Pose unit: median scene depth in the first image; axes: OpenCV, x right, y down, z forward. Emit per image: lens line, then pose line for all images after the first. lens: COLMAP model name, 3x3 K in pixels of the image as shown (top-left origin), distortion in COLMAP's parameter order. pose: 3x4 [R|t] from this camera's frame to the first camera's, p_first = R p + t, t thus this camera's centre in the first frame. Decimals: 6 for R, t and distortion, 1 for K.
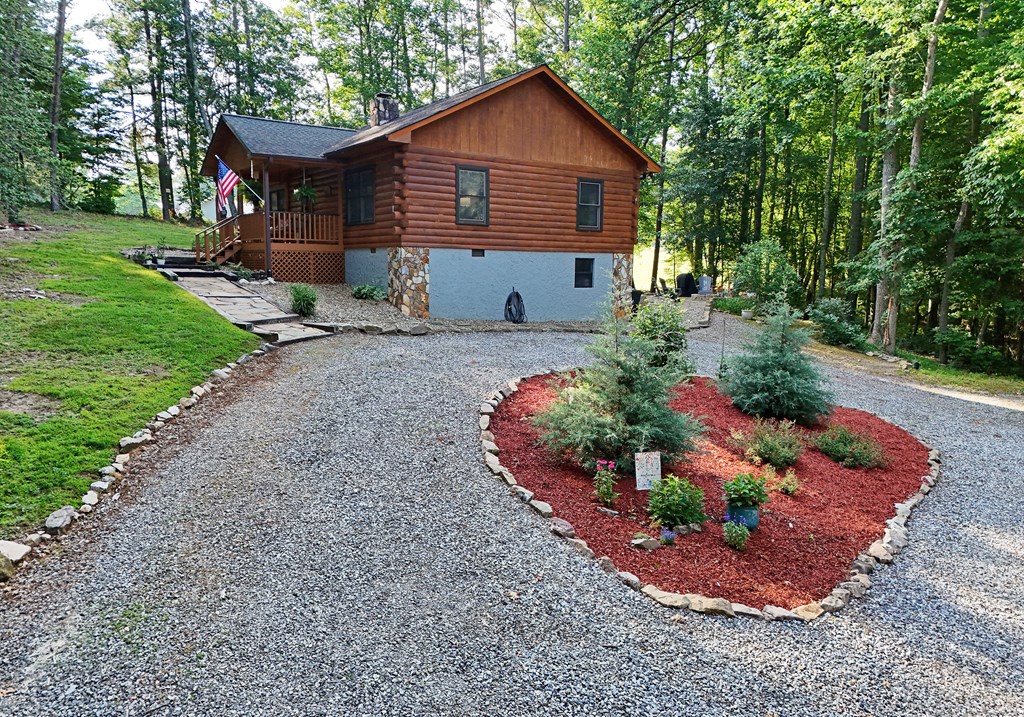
lens RADIAL K [[759.3, 0, 510.6], [0, 759.3, 362.5], [0, 0, 1]] dist [0.052516, -0.003256]
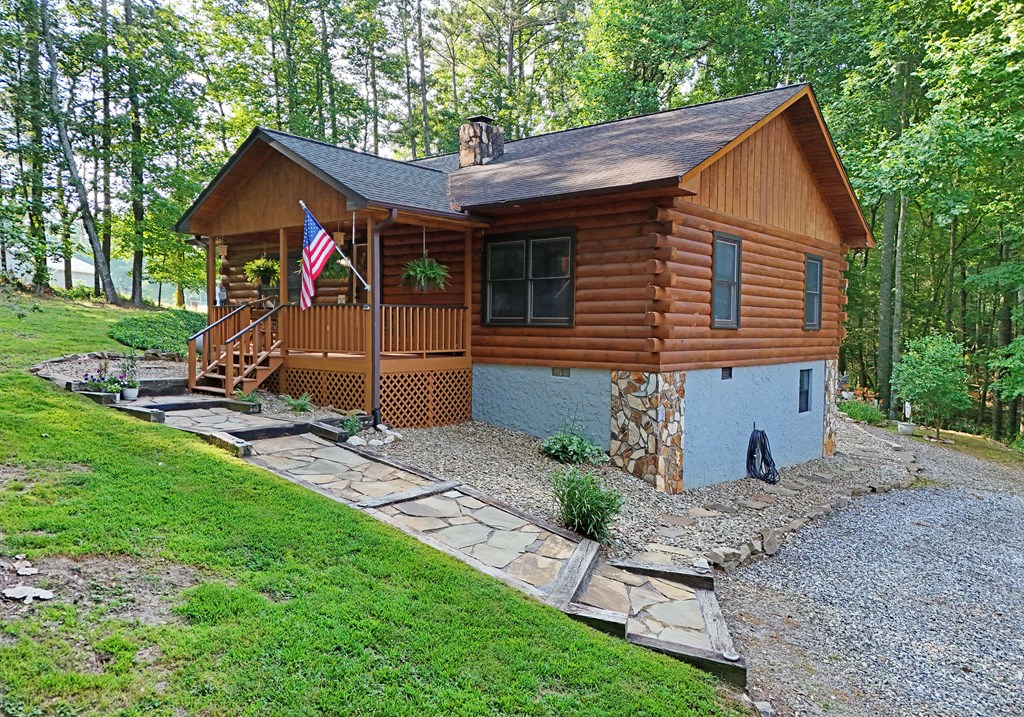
lens RADIAL K [[759.3, 0, 515.2], [0, 759.3, 355.4], [0, 0, 1]] dist [0.052516, -0.003256]
pose [[0.964504, -0.010723, 0.263849, -0.364855], [0.031856, 0.996603, -0.075948, -0.116116], [-0.262138, 0.081657, 0.961569, 0.449421]]
